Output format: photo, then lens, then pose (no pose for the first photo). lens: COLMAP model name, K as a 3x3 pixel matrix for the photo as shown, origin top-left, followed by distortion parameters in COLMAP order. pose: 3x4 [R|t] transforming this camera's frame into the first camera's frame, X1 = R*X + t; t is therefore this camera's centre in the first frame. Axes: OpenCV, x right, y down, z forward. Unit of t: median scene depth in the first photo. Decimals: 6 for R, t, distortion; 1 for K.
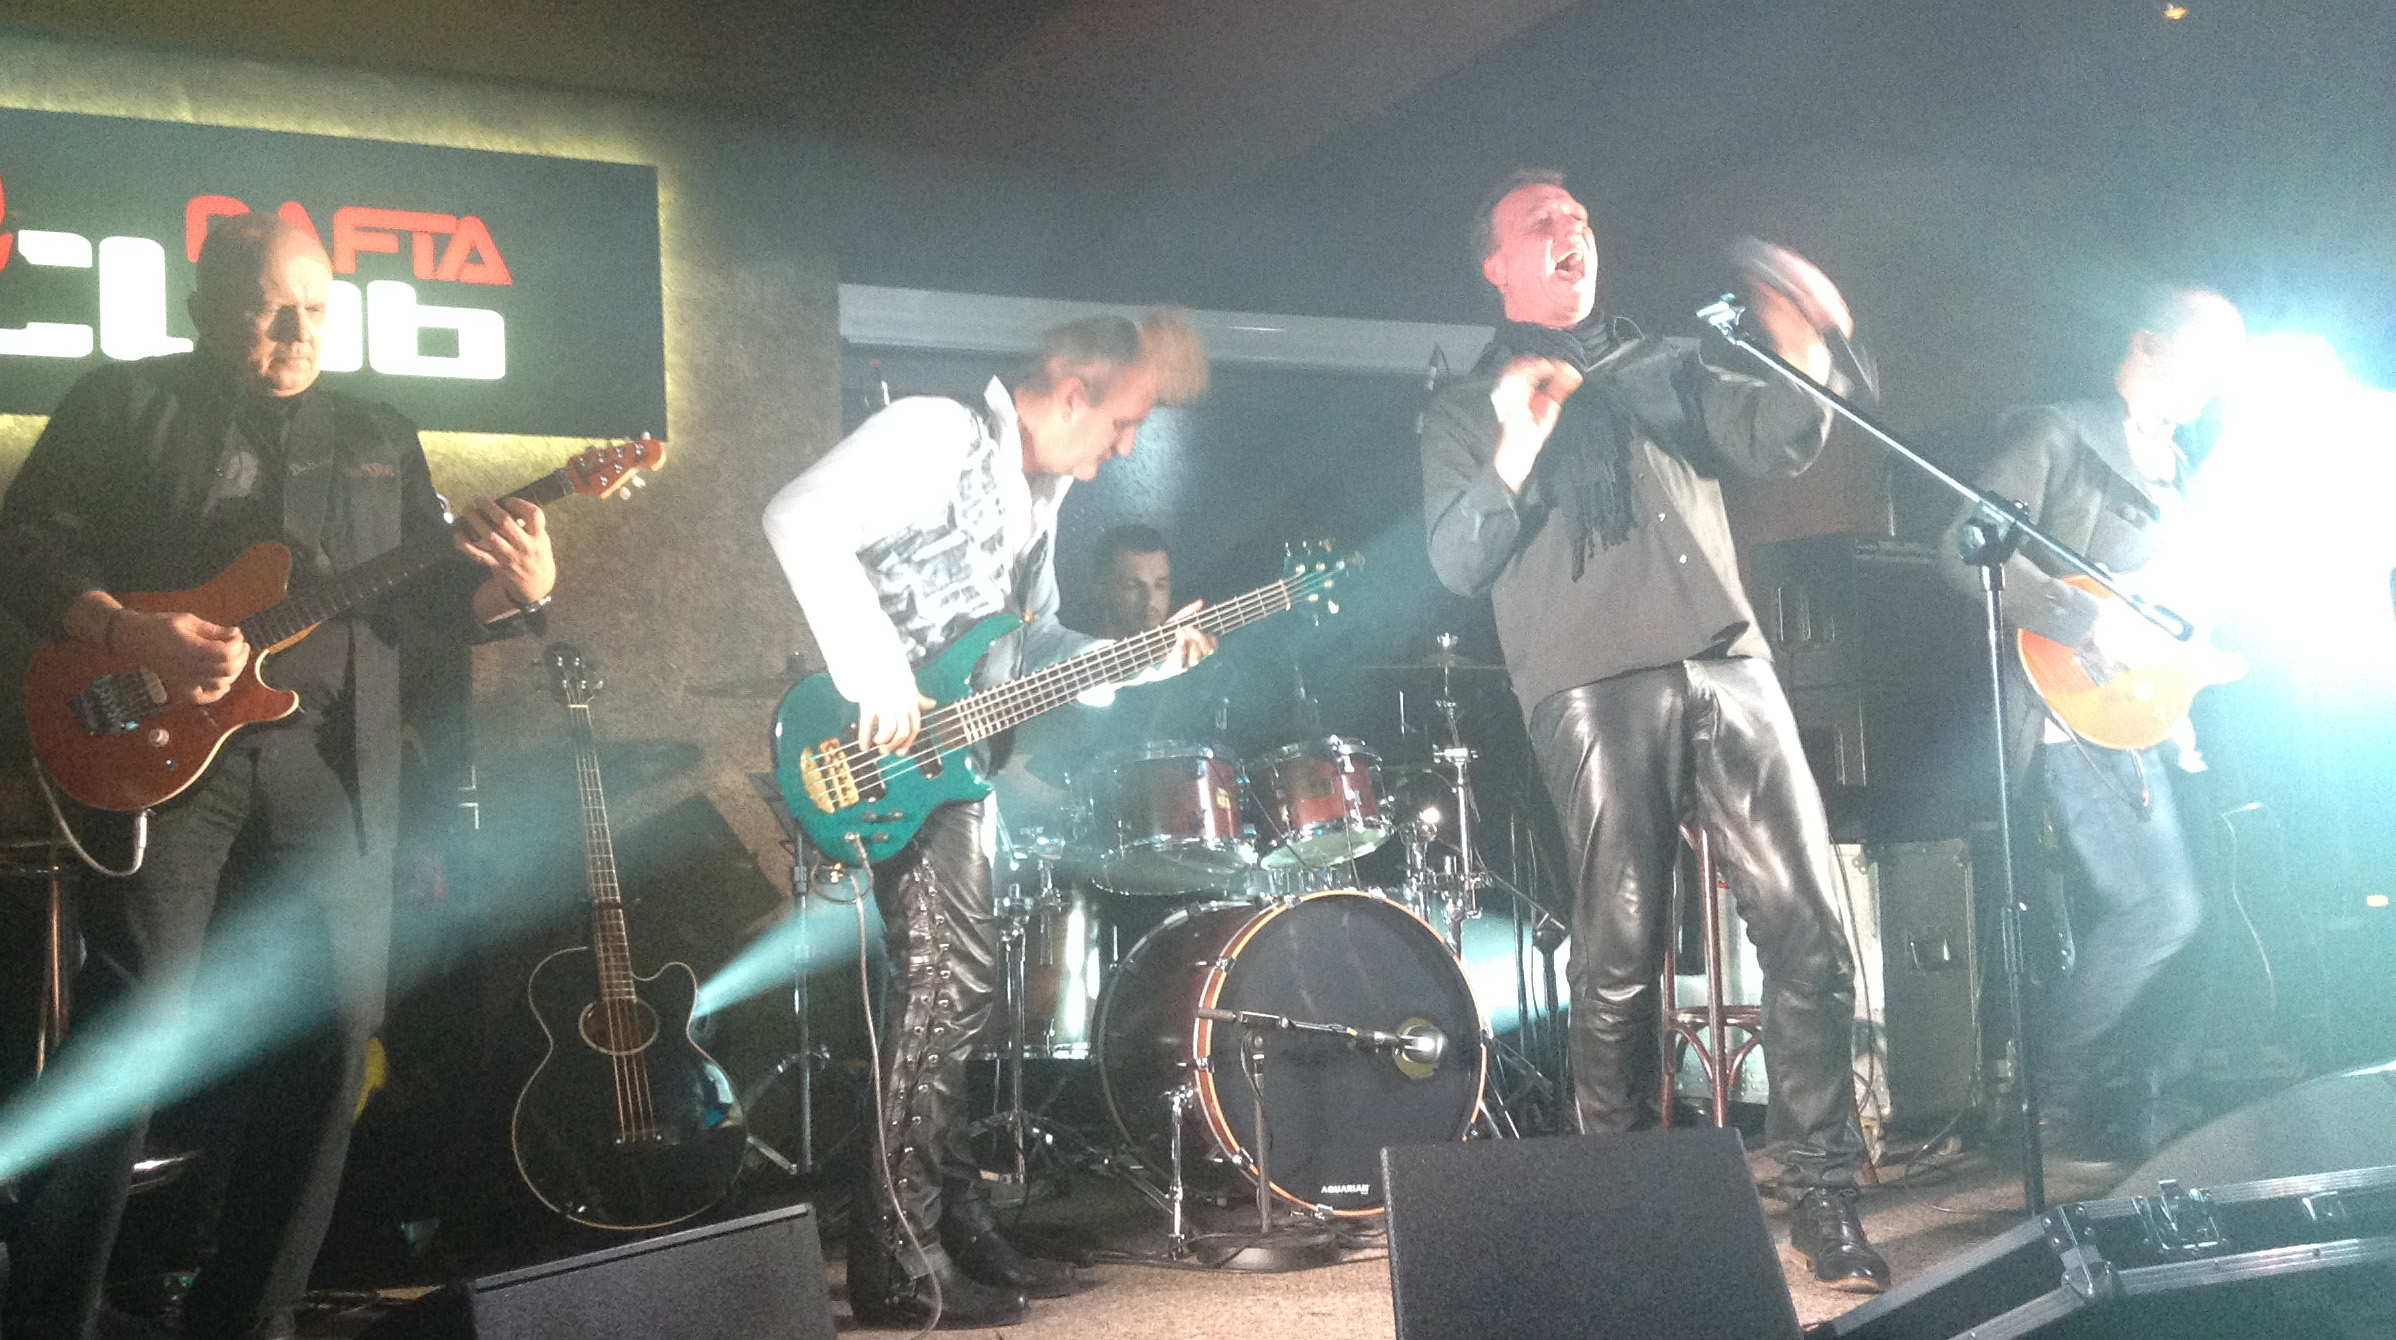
lens RADIAL K [[2373.7, 0, 1057.9], [0, 2373.7, 656.8], [0, 0, 1]] dist [0.047247, 0.000000]
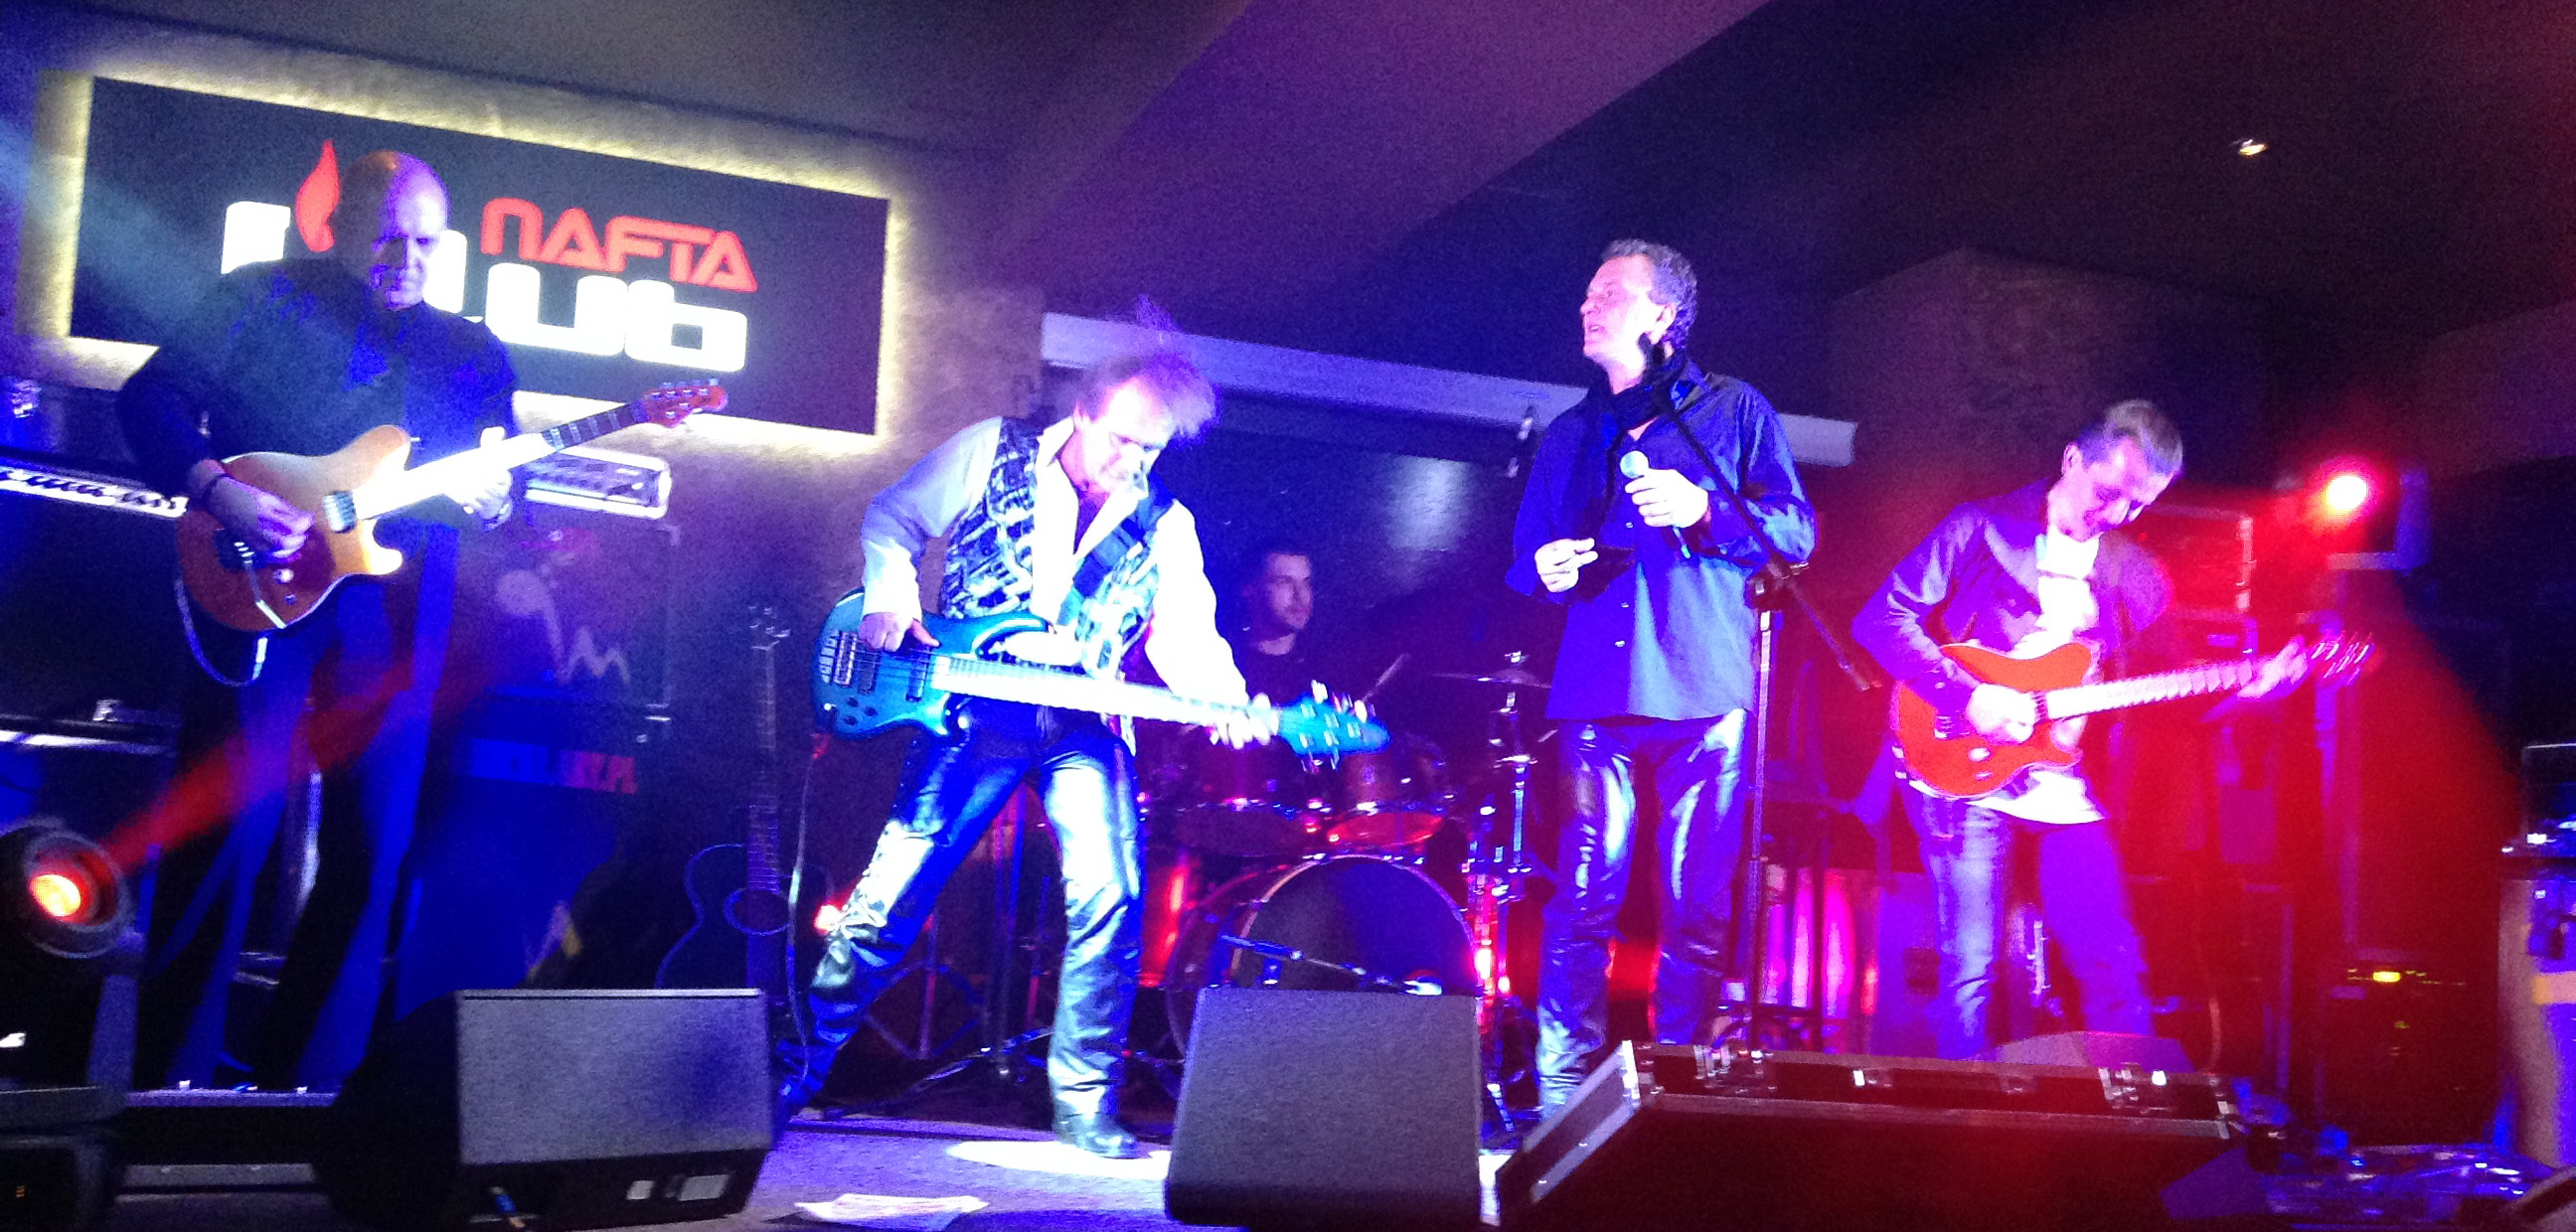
lens RADIAL K [[2403.0, 0, 1279.3], [0, 2403.0, 758.4], [0, 0, 1]] dist [0.044468, 0.000000]
pose [[0.990360, 0.087116, -0.107690, 0.178502], [-0.086618, 0.996198, 0.009296, 0.040383], [0.108090, 0.000121, 0.994141, -0.157026]]
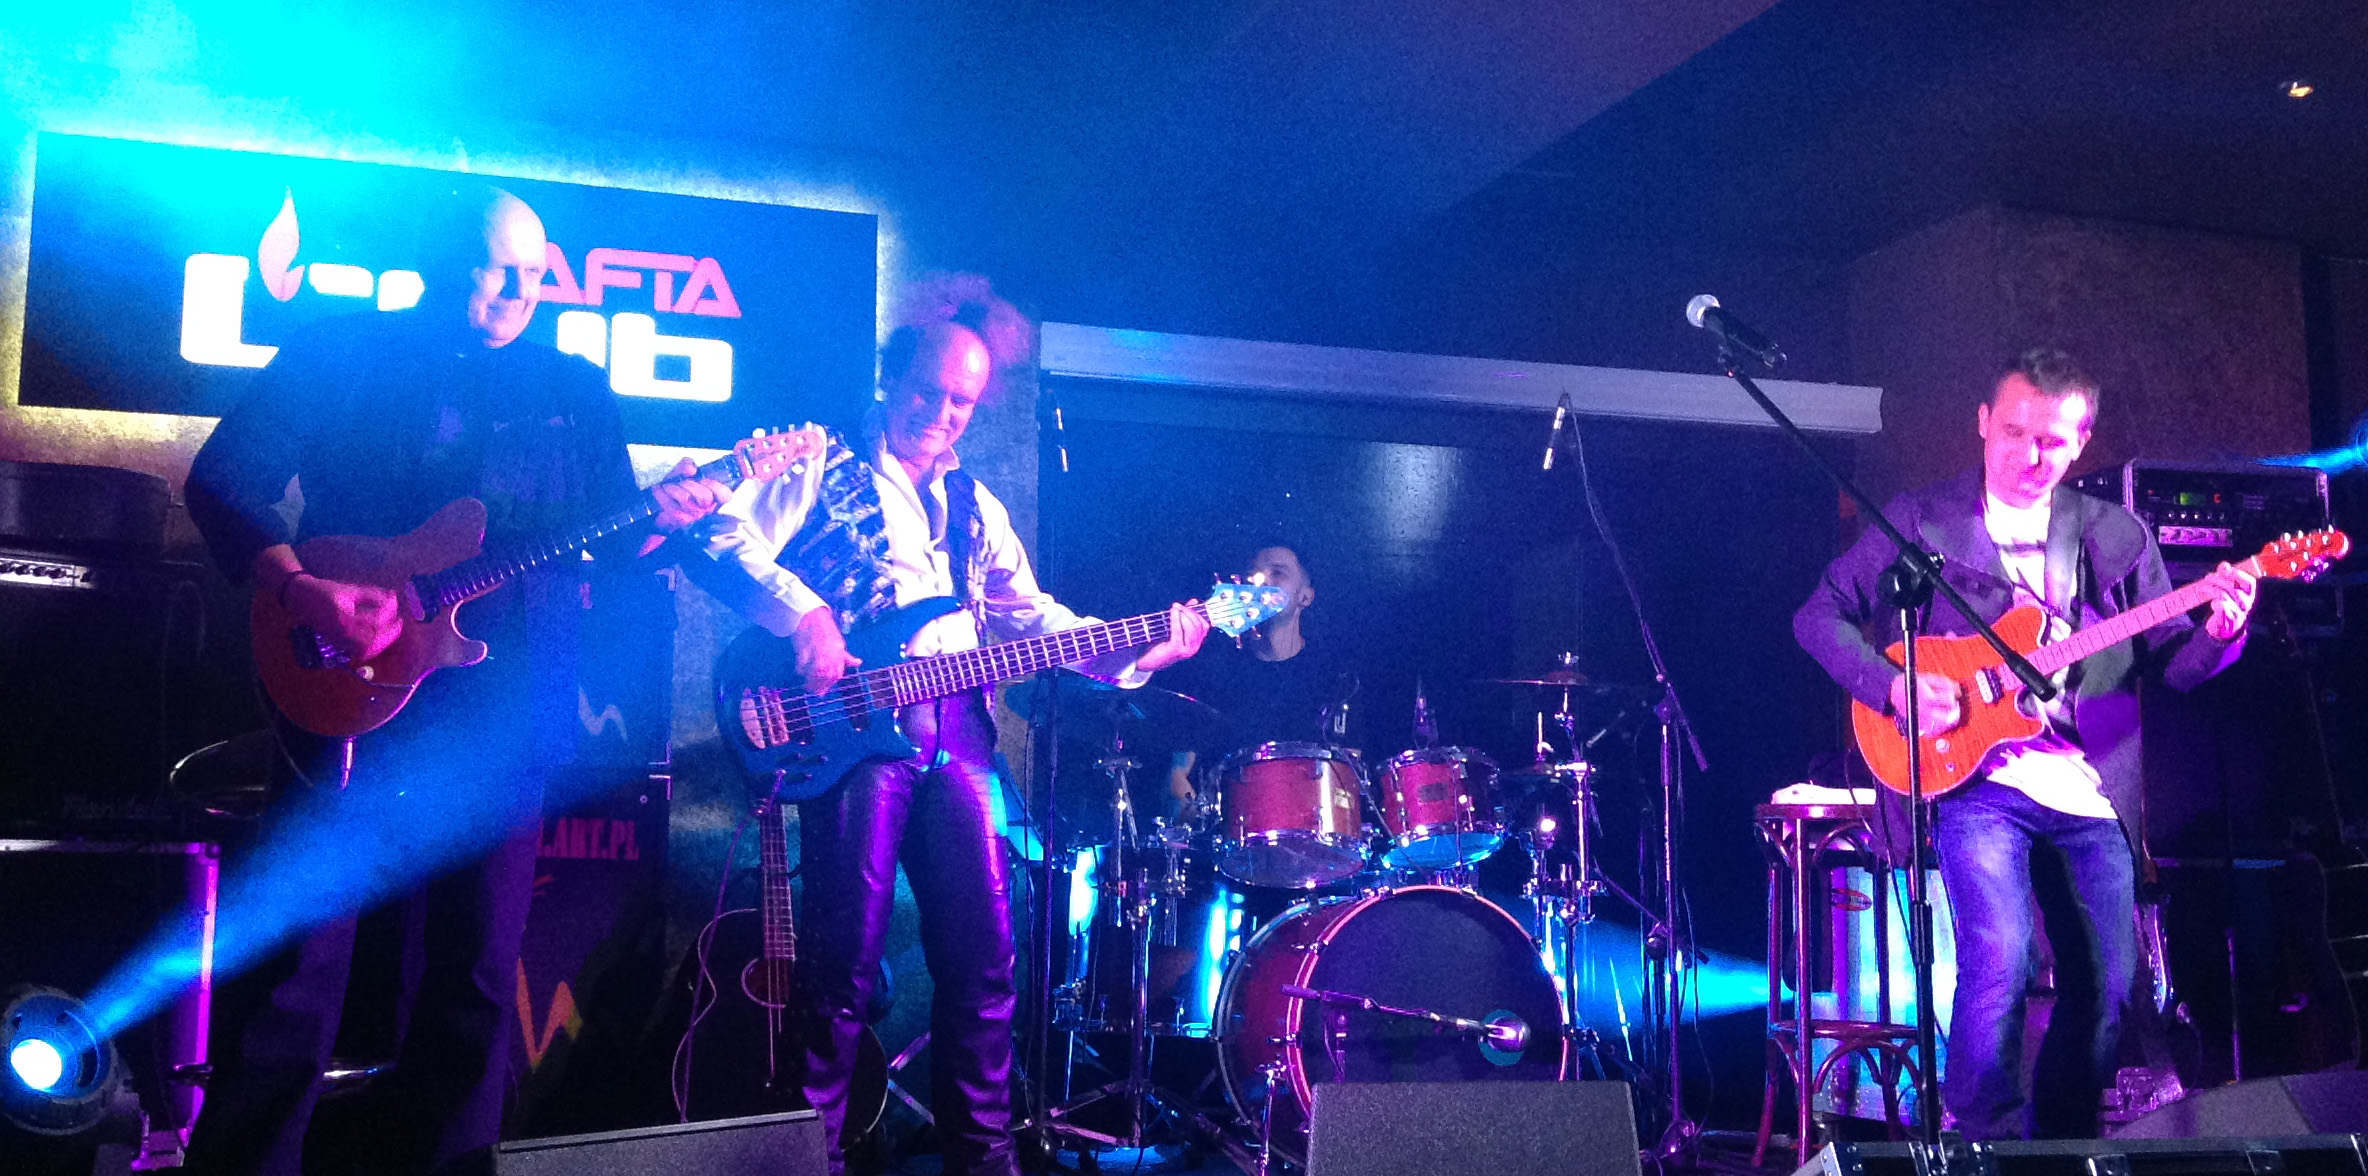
lens RADIAL K [[2381.5, 0, 1210.3], [0, 2381.5, 543.1], [0, 0, 1]] dist [0.064925, 0.000000]
pose [[0.993642, 0.027038, -0.109290, 0.119174], [-0.034185, 0.997360, -0.064061, 0.014420], [0.107269, 0.067390, 0.991943, -0.087474]]
